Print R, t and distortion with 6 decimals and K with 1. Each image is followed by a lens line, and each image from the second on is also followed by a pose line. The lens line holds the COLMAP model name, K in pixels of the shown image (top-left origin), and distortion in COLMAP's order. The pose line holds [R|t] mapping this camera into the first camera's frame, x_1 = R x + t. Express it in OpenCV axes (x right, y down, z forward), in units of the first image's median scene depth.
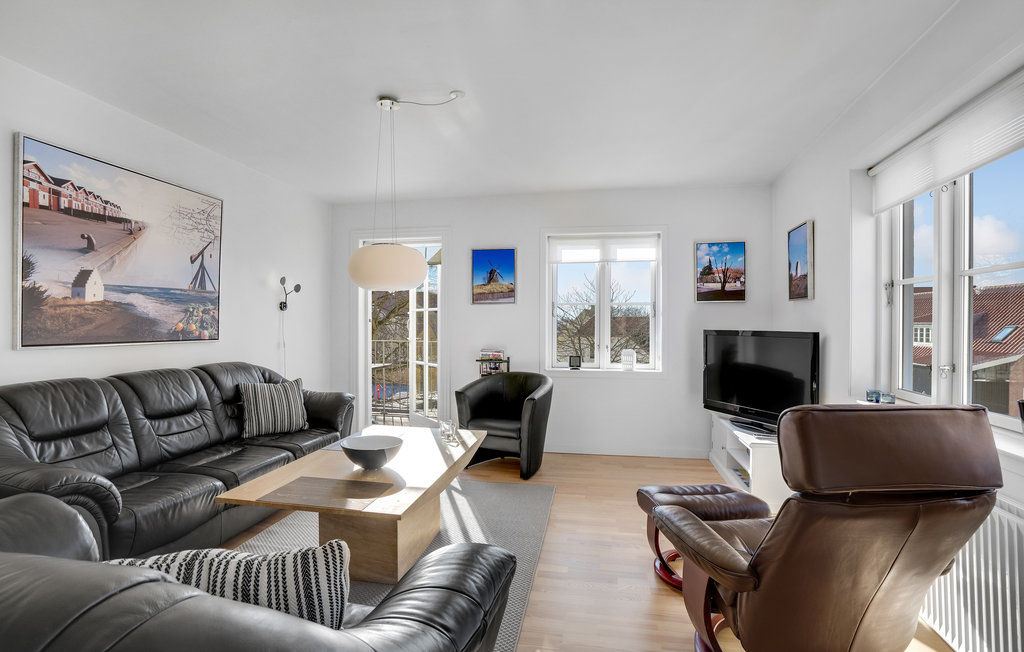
lens RADIAL K [[467.0, 0, 513.7], [0, 467.0, 321.8], [0, 0, 1]] dist [-0.001717, -0.000208]
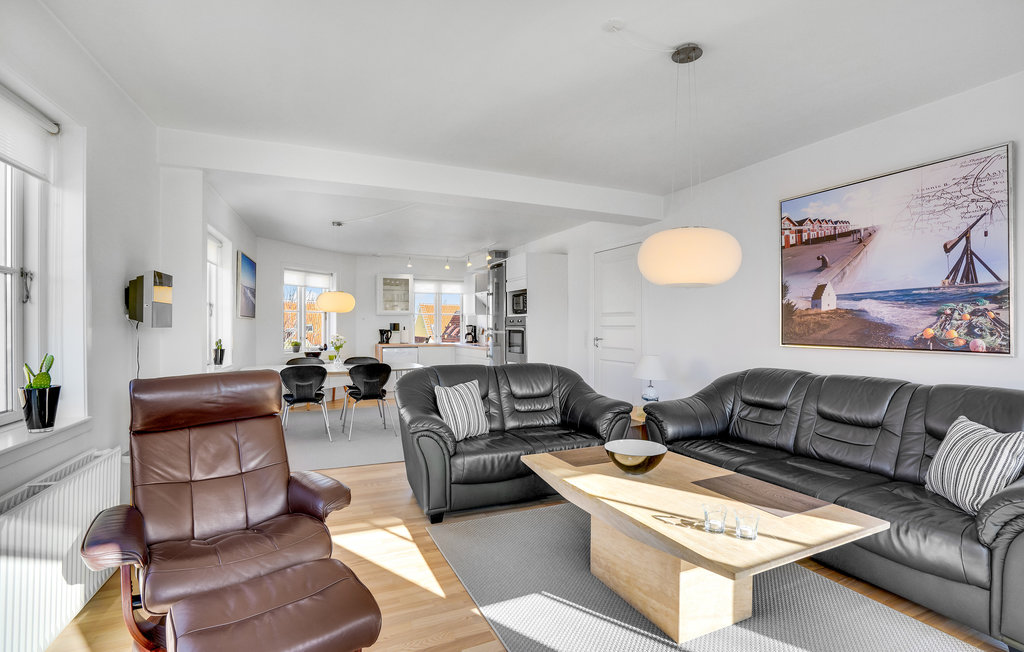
lens RADIAL K [[467.0, 0, 512.0], [0, 467.0, 323.0], [0, 0, 1]] dist [-0.001717, -0.000208]
pose [[-0.811874, -0.004055, -0.583819, 0.416827], [0.002248, 0.999947, -0.010071, -0.000858], [0.583828, -0.009489, -0.811822, 1.404244]]
